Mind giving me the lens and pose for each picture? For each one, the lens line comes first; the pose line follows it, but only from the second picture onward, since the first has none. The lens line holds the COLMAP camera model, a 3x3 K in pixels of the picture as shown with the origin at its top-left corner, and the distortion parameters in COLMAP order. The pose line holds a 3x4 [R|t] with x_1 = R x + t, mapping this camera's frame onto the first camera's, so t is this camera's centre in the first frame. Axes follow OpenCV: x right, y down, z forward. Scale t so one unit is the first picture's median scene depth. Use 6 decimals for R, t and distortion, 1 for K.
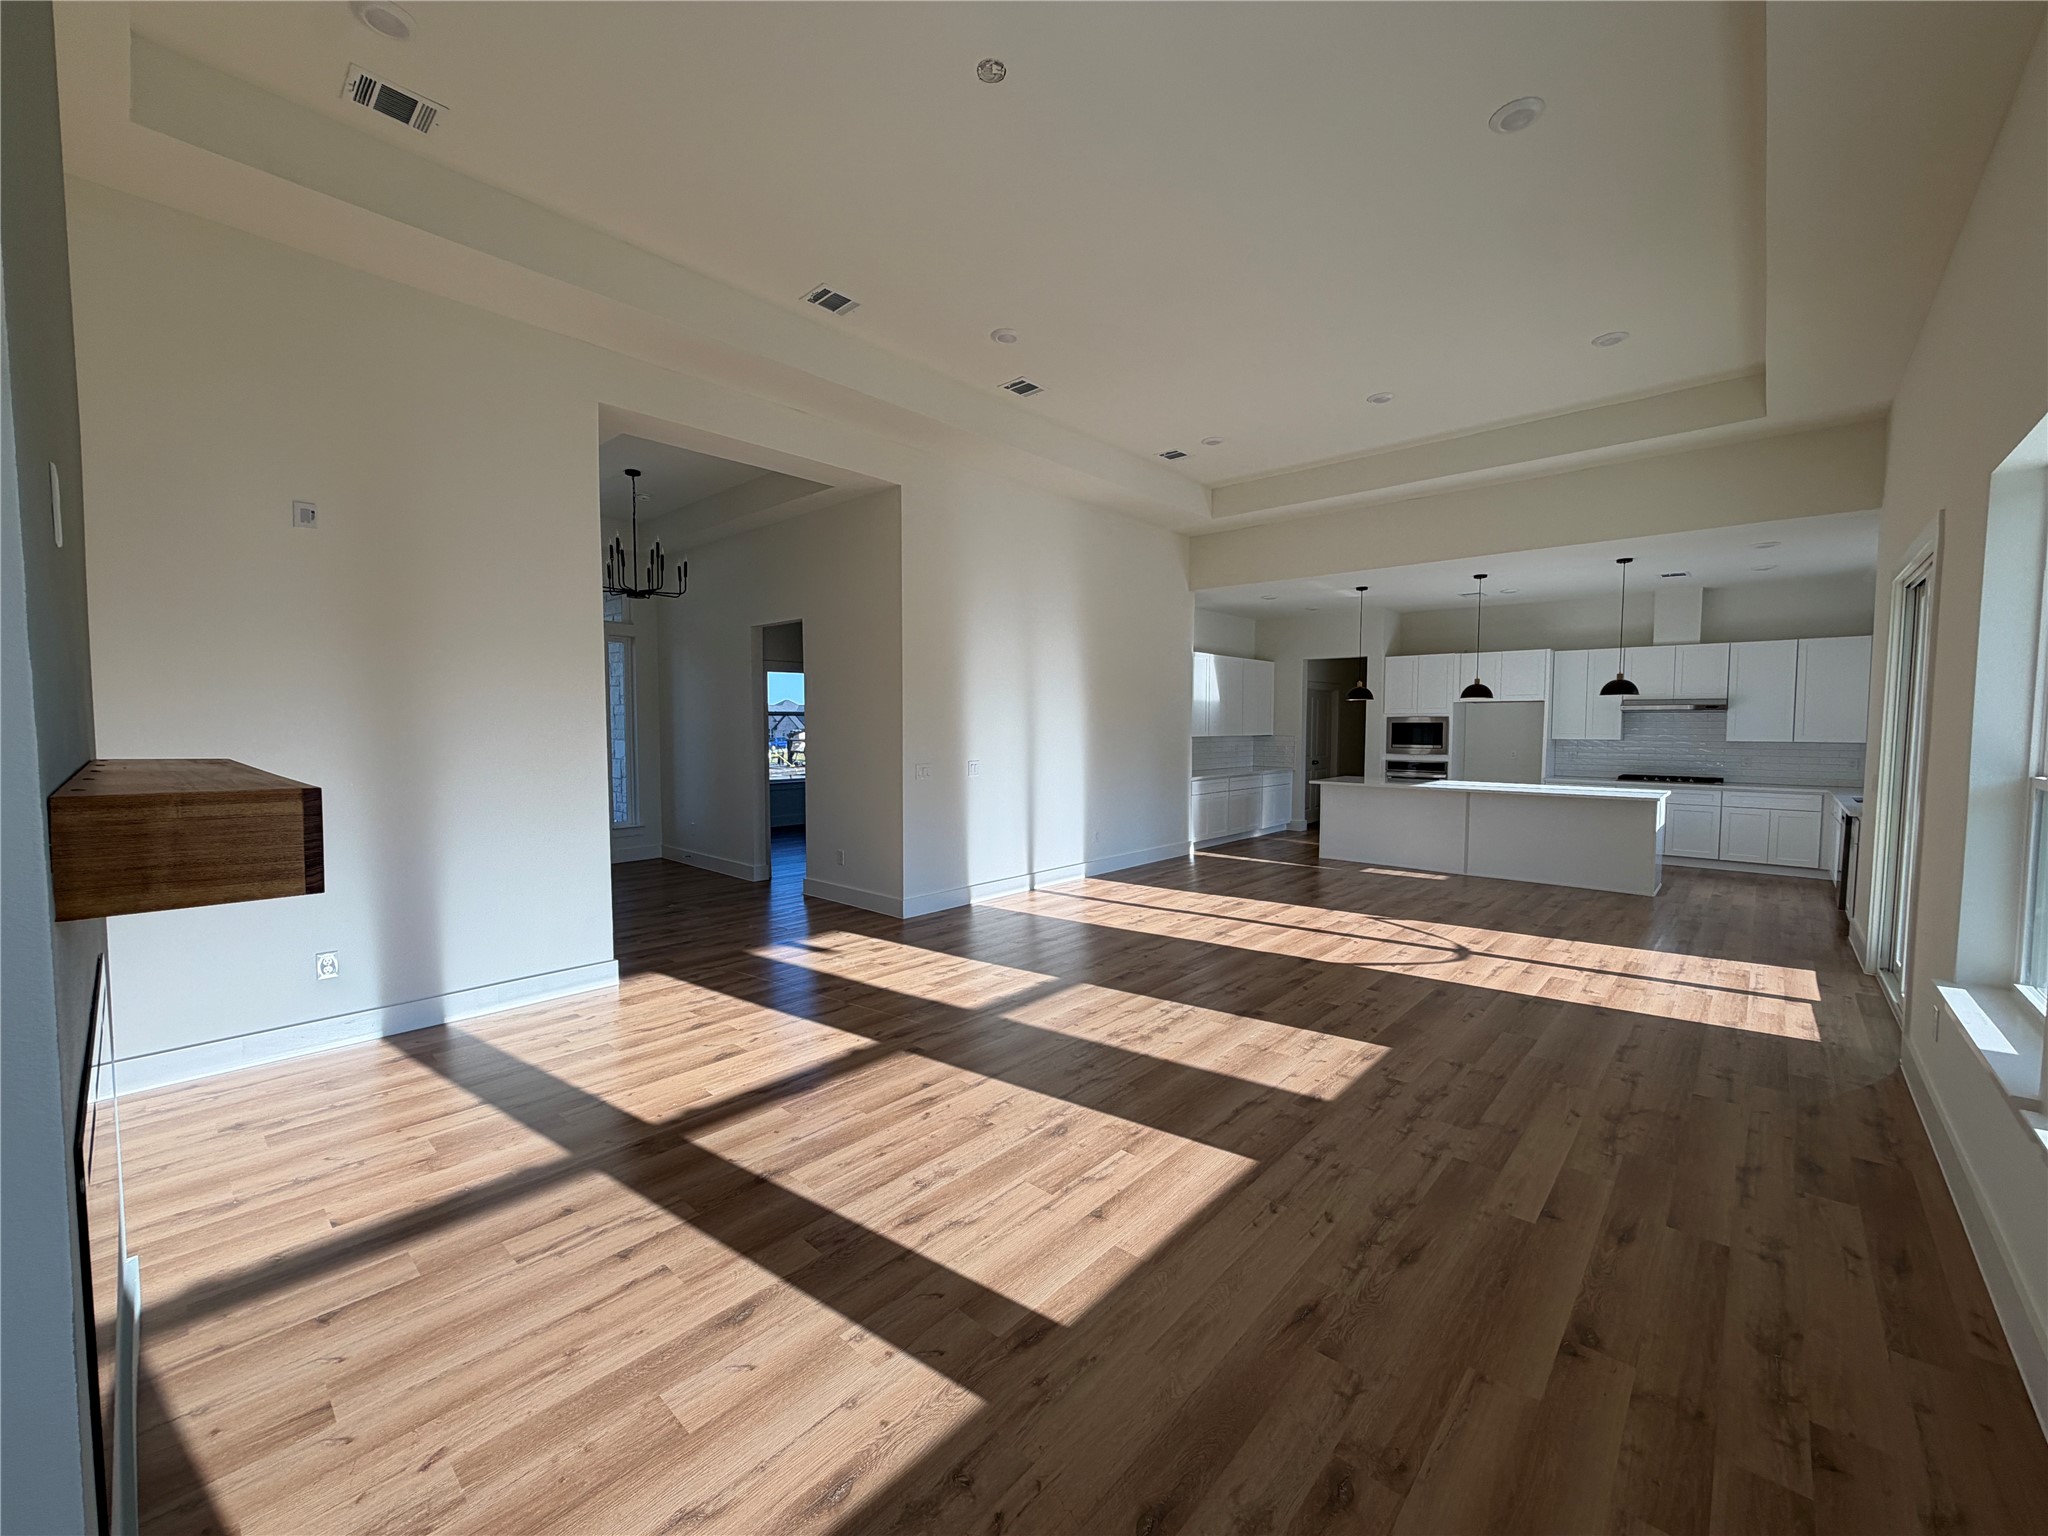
lens RADIAL K [[815.0, 0, 1024.0], [0, 815.0, 768.0], [0, 0, 1]] dist [0.001243, 0.000078]
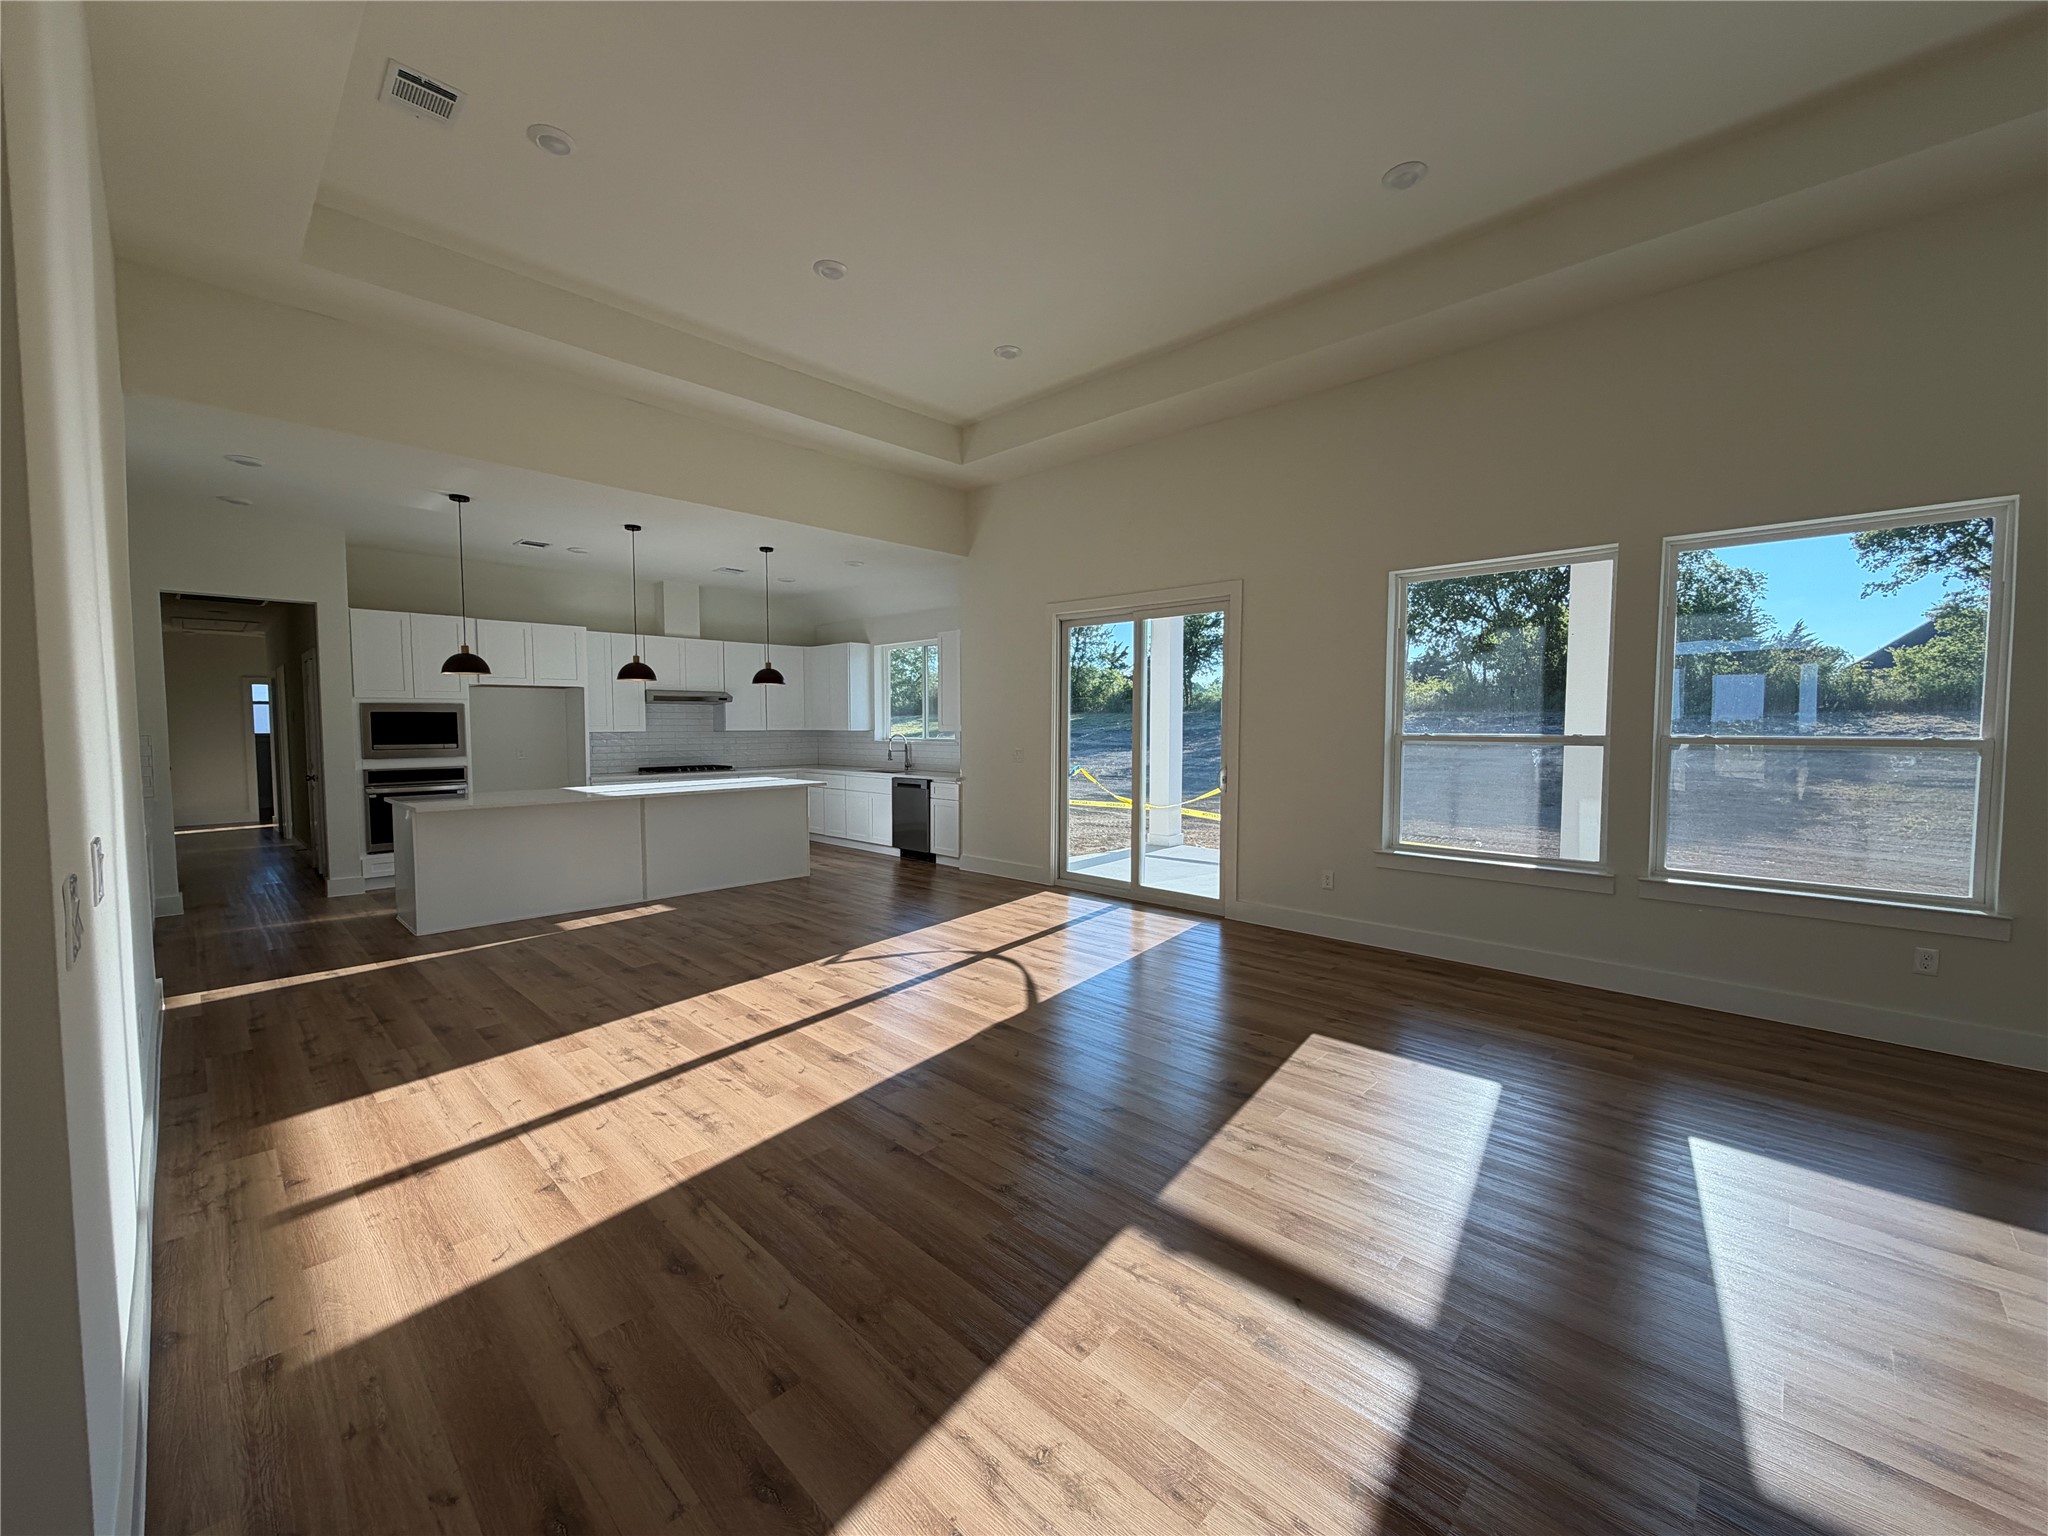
lens RADIAL K [[815.0, 0, 1024.0], [0, 815.0, 768.0], [0, 0, 1]] dist [0.001243, 0.000078]
pose [[0.027027, -0.059292, 0.997875, -0.224317], [0.056143, 0.996754, 0.057705, -0.023145], [-0.998057, 0.054464, 0.030269, 0.565289]]
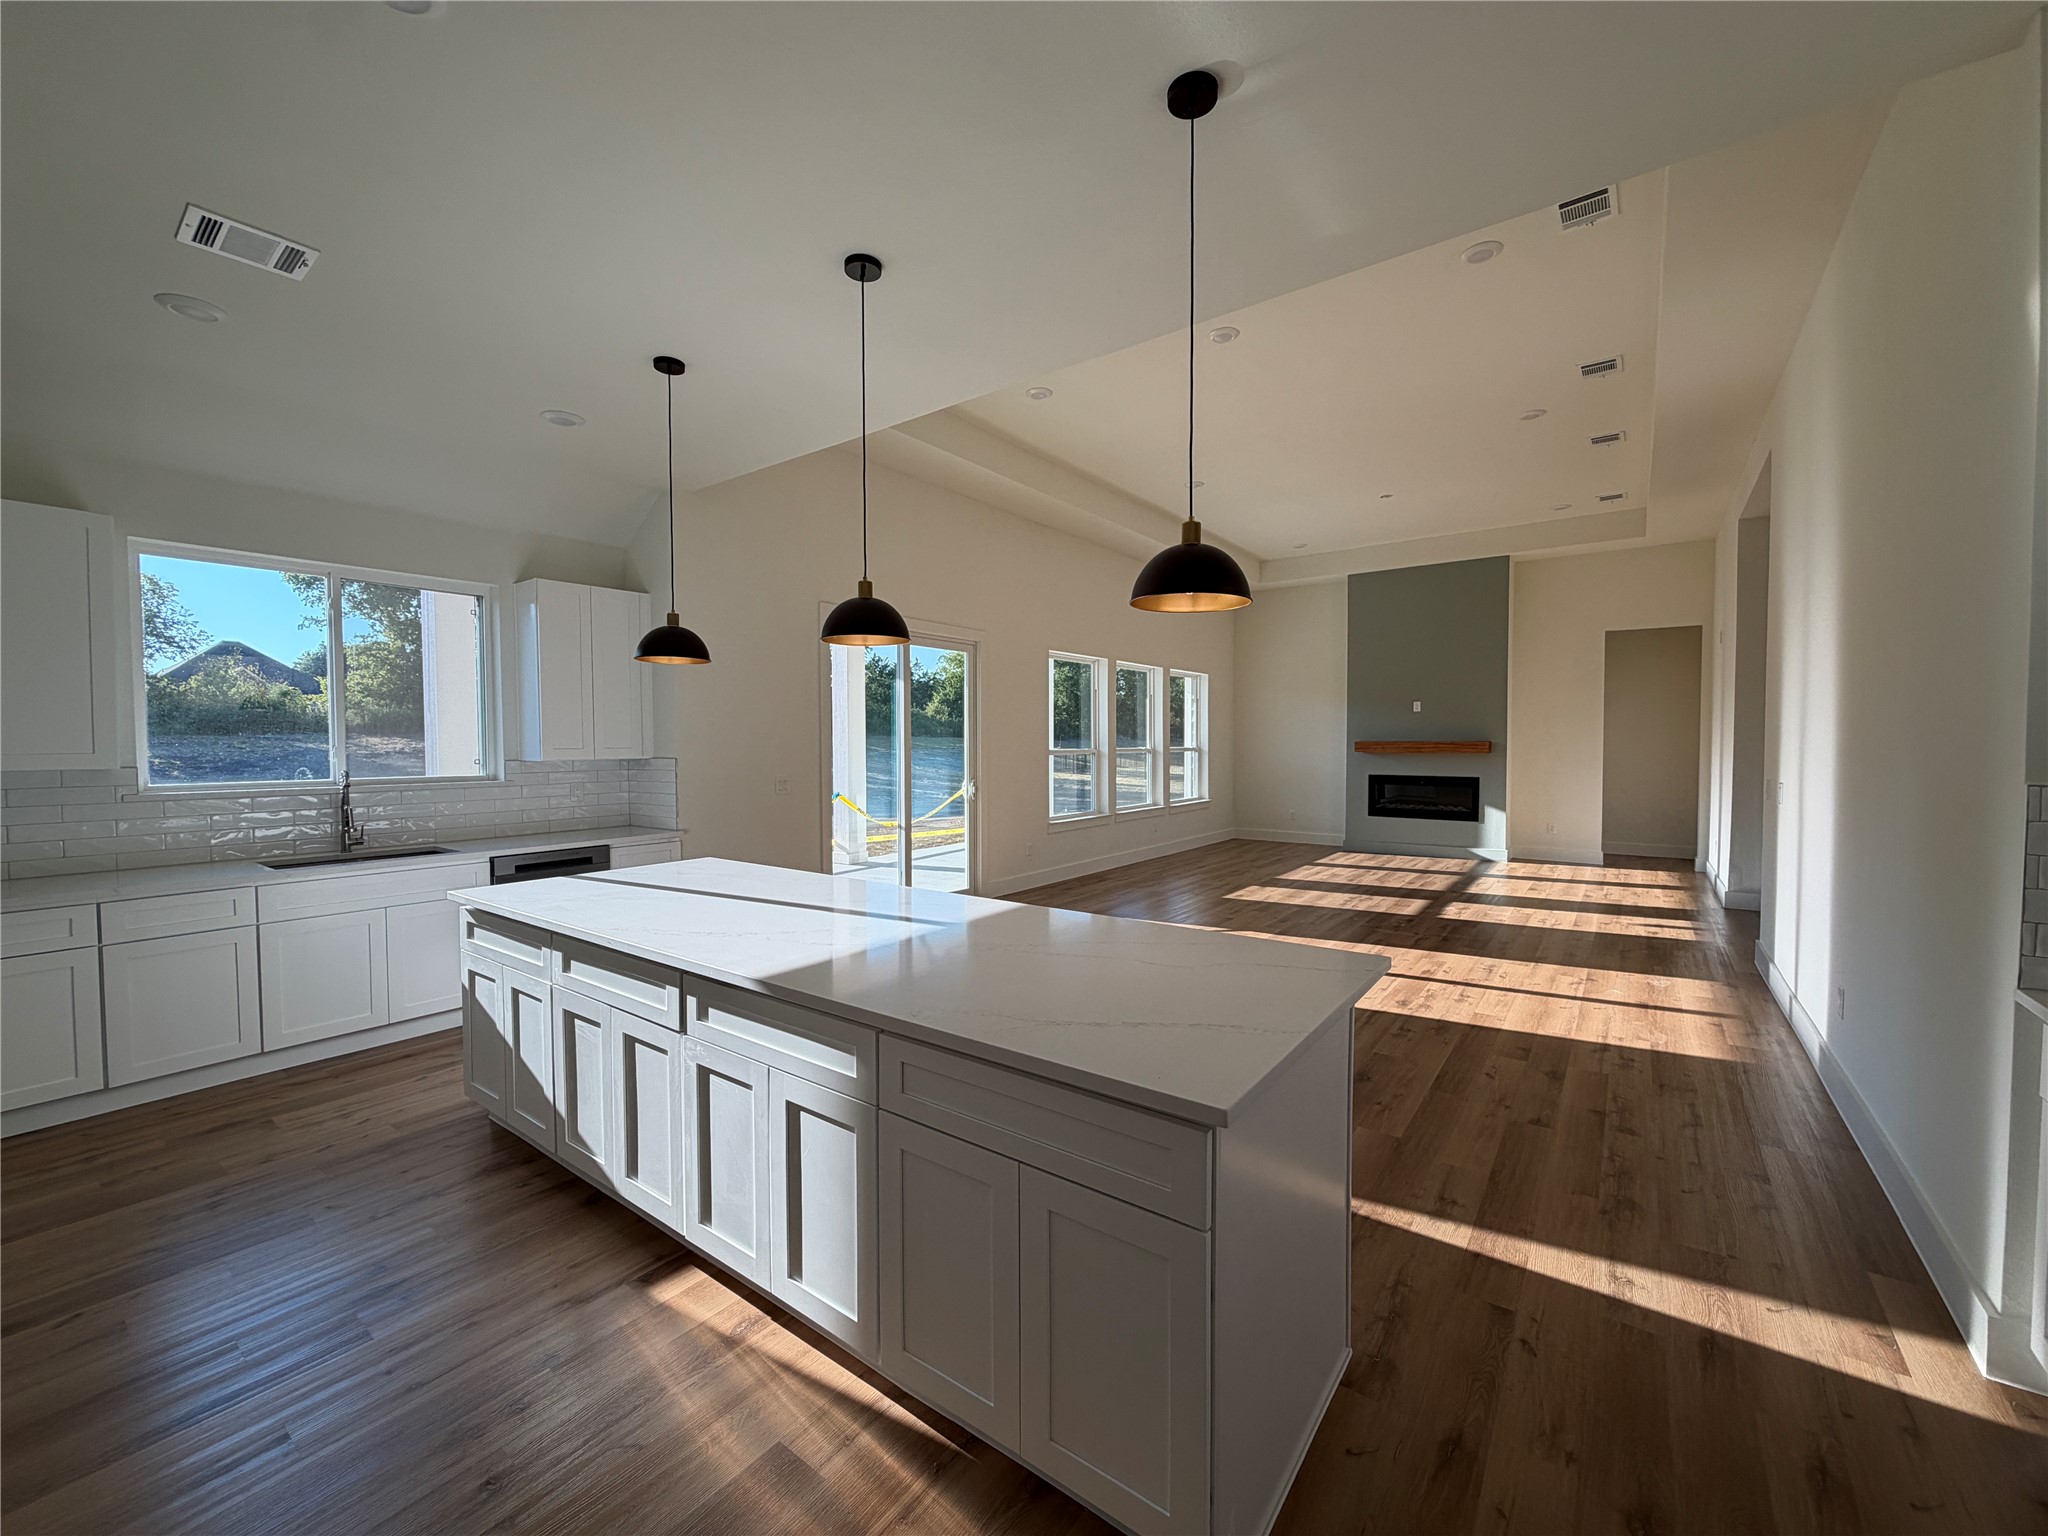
lens RADIAL K [[815.0, 0, 1024.0], [0, 815.0, 768.0], [0, 0, 1]] dist [0.001243, 0.000078]
pose [[-0.995220, 0.001806, -0.097642, 0.509165], [-0.006794, 0.996126, 0.087672, -0.061081], [0.097422, 0.087917, -0.991352, 1.271384]]
